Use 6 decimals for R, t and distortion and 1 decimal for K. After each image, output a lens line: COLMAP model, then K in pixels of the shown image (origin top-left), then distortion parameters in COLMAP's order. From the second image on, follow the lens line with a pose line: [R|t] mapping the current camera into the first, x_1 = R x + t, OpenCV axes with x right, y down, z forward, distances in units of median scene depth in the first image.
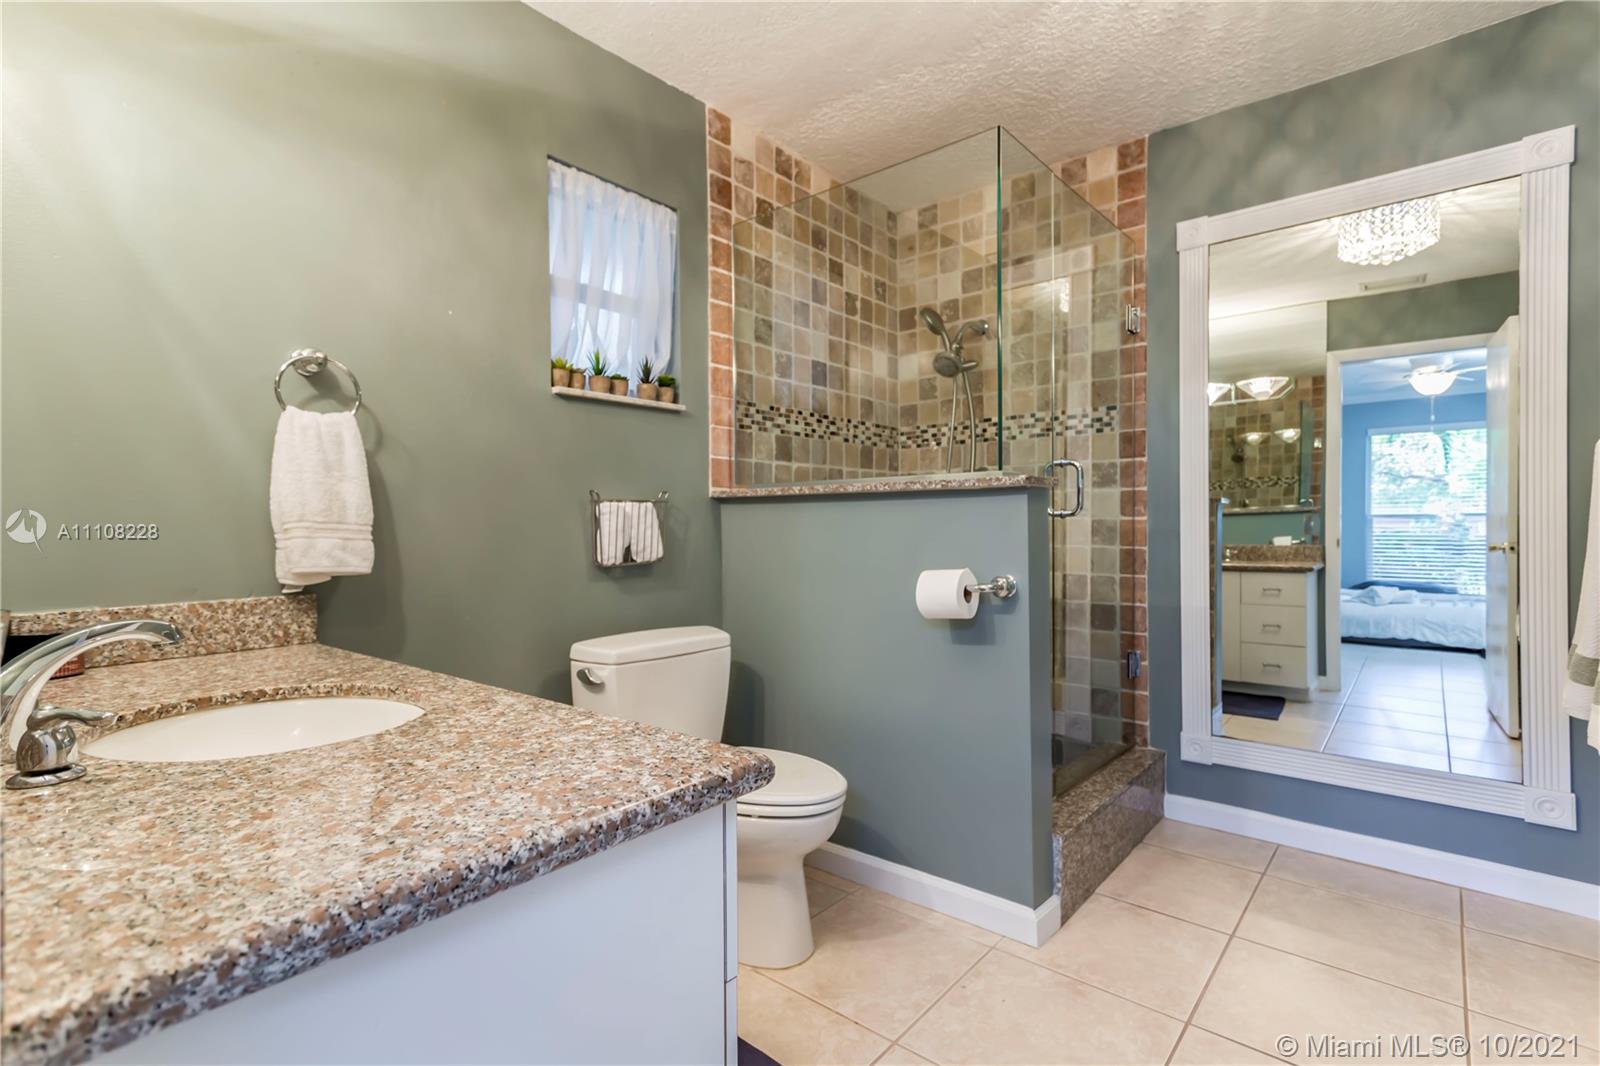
lens RADIAL K [[759.9, 0, 797.5], [0, 759.9, 513.9], [0, 0, 1]] dist [0.024372, 0.000103]
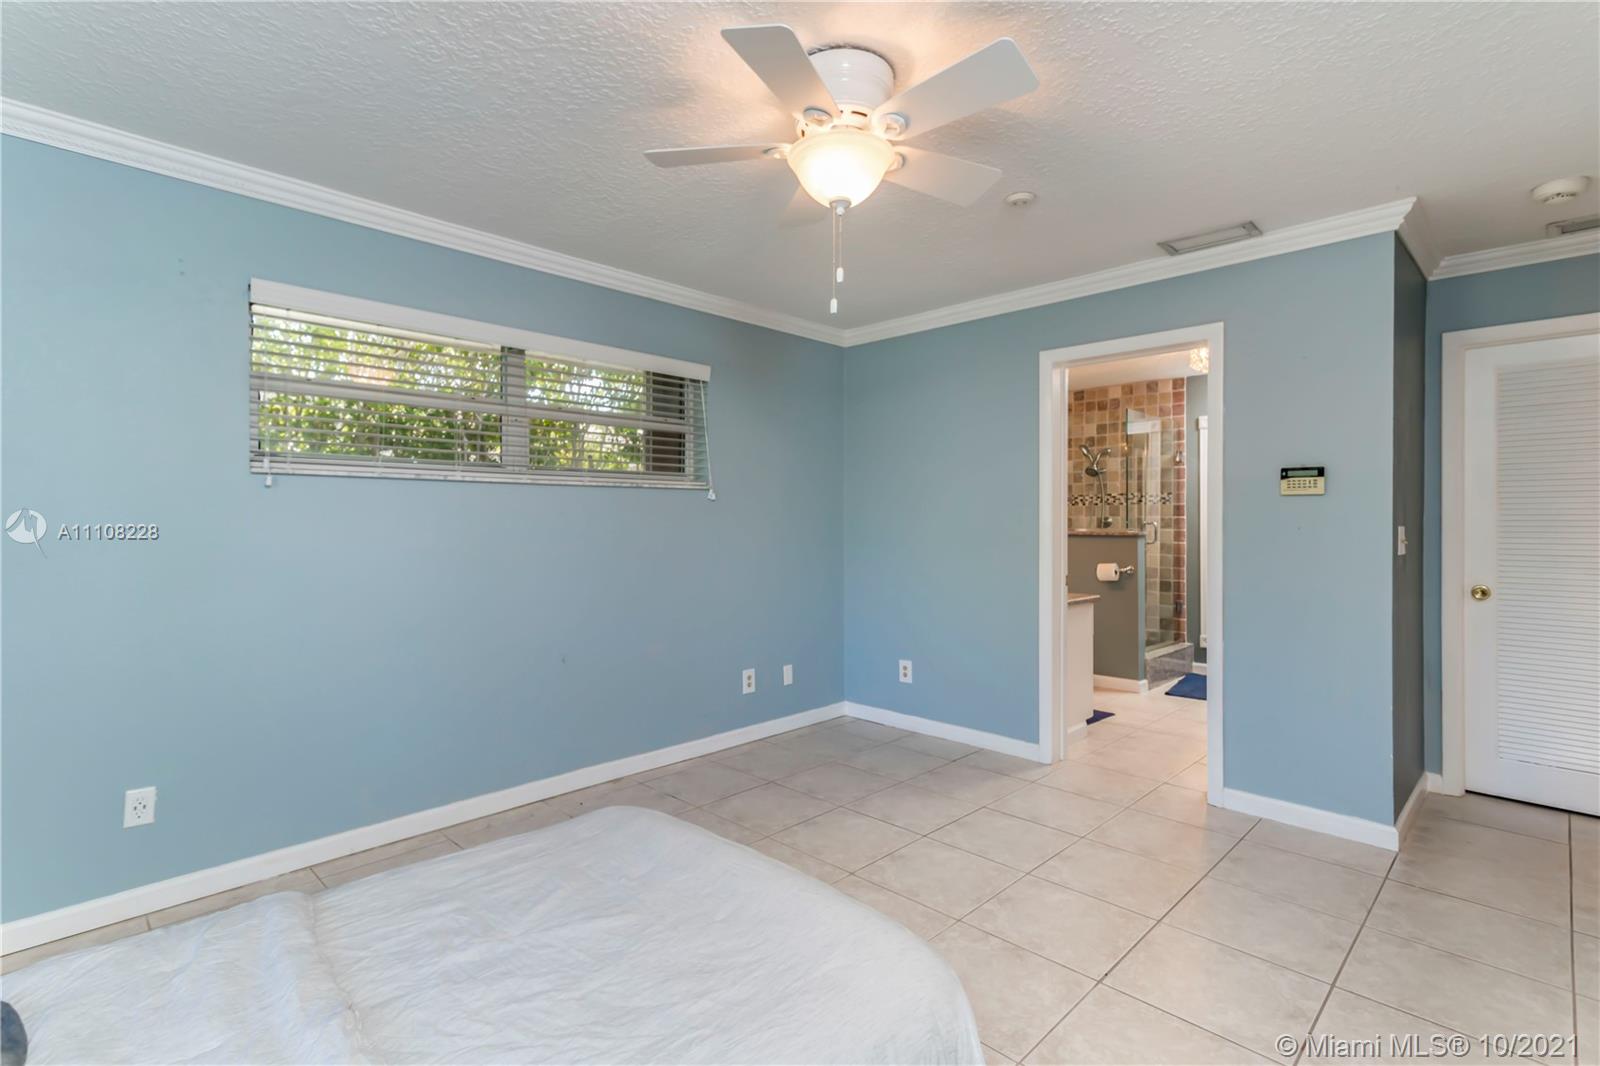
lens RADIAL K [[759.9, 0, 797.5], [0, 759.9, 513.9], [0, 0, 1]] dist [0.024372, 0.000103]
pose [[0.998041, 0.002161, -0.062524, -0.546266], [-0.002311, 0.999995, -0.002327, -0.070765], [0.062519, 0.002466, 0.998041, -1.327370]]
